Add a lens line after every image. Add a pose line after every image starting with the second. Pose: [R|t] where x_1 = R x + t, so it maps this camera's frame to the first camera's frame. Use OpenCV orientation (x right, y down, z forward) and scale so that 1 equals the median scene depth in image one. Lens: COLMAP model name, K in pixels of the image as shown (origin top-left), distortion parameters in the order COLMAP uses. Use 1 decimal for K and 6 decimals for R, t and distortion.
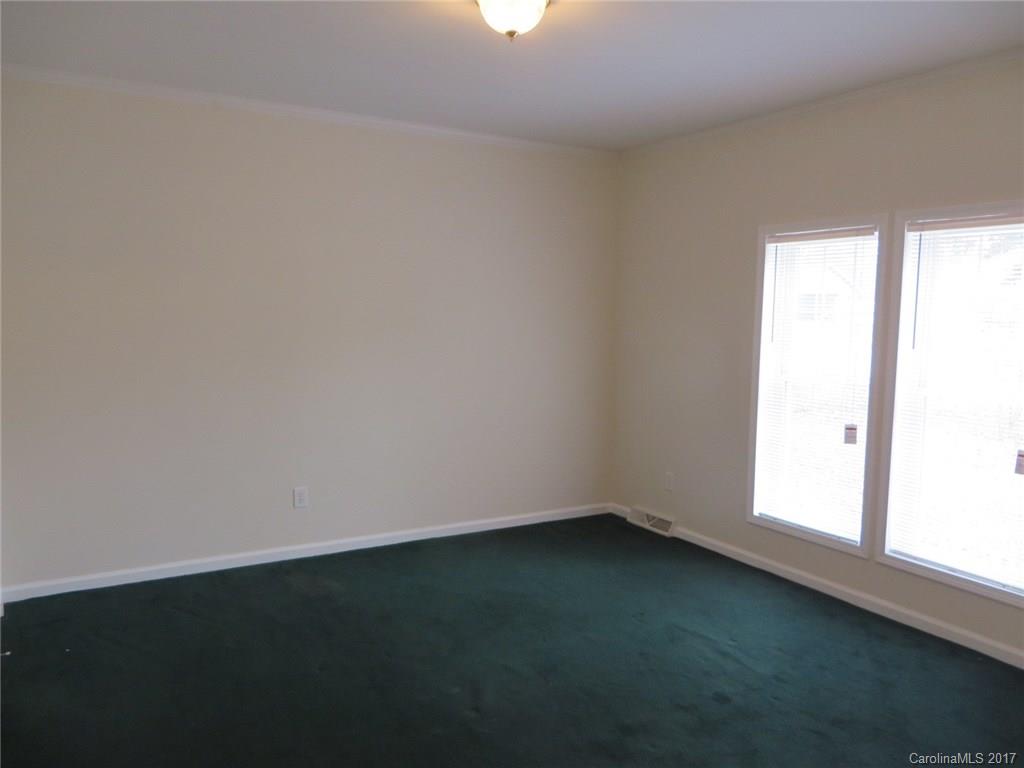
lens RADIAL K [[769.6, 0, 511.2], [0, 769.6, 384.4], [0, 0, 1]] dist [-0.026802, 0.006552]
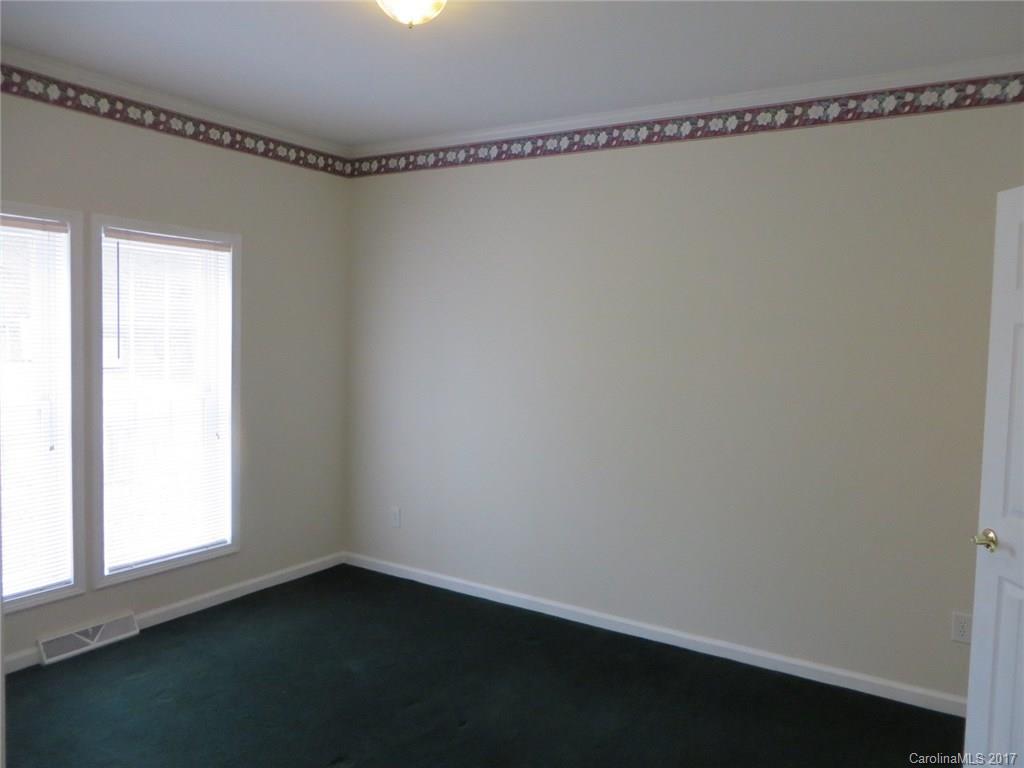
lens RADIAL K [[769.6, 0, 507.7], [0, 769.6, 390.3], [0, 0, 1]] dist [-0.026802, 0.006552]
pose [[-0.451341, -0.092208, 0.887575, -0.580734], [0.057777, 0.989540, 0.132181, -0.106373], [-0.890479, 0.110940, -0.441292, 0.993363]]
